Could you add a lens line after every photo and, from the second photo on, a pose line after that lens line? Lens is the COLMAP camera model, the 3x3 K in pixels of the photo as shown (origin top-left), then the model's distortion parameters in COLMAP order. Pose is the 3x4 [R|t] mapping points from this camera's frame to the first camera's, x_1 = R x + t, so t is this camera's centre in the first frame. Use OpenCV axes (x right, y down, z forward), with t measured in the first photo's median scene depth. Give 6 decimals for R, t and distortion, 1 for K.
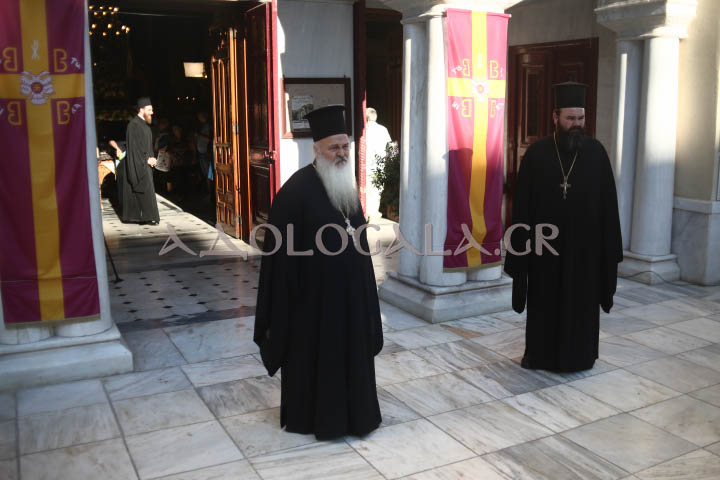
lens RADIAL K [[727.1, 0, 360.0], [0, 727.1, 240.0], [0, 0, 1]] dist [-0.129453, 0.102222]
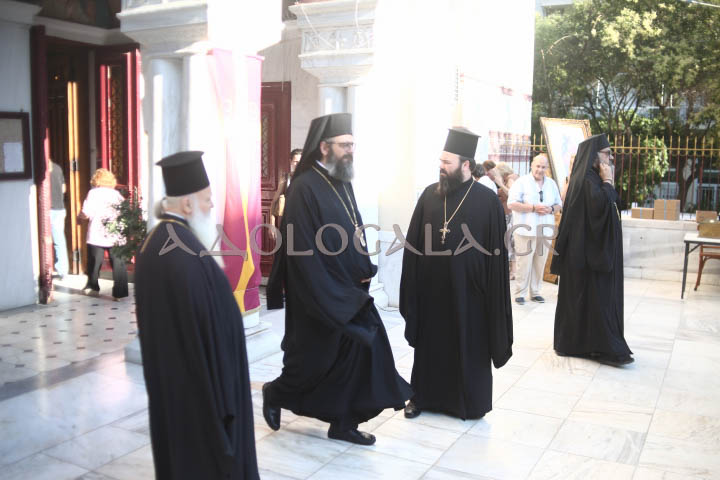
lens RADIAL K [[727.1, 0, 360.0], [0, 727.1, 240.0], [0, 0, 1]] dist [-0.129453, 0.102222]
pose [[0.825651, -0.052959, 0.561690, -0.232918], [0.079370, 0.996587, -0.022706, -0.026079], [-0.558570, 0.063329, 0.827036, 0.103885]]
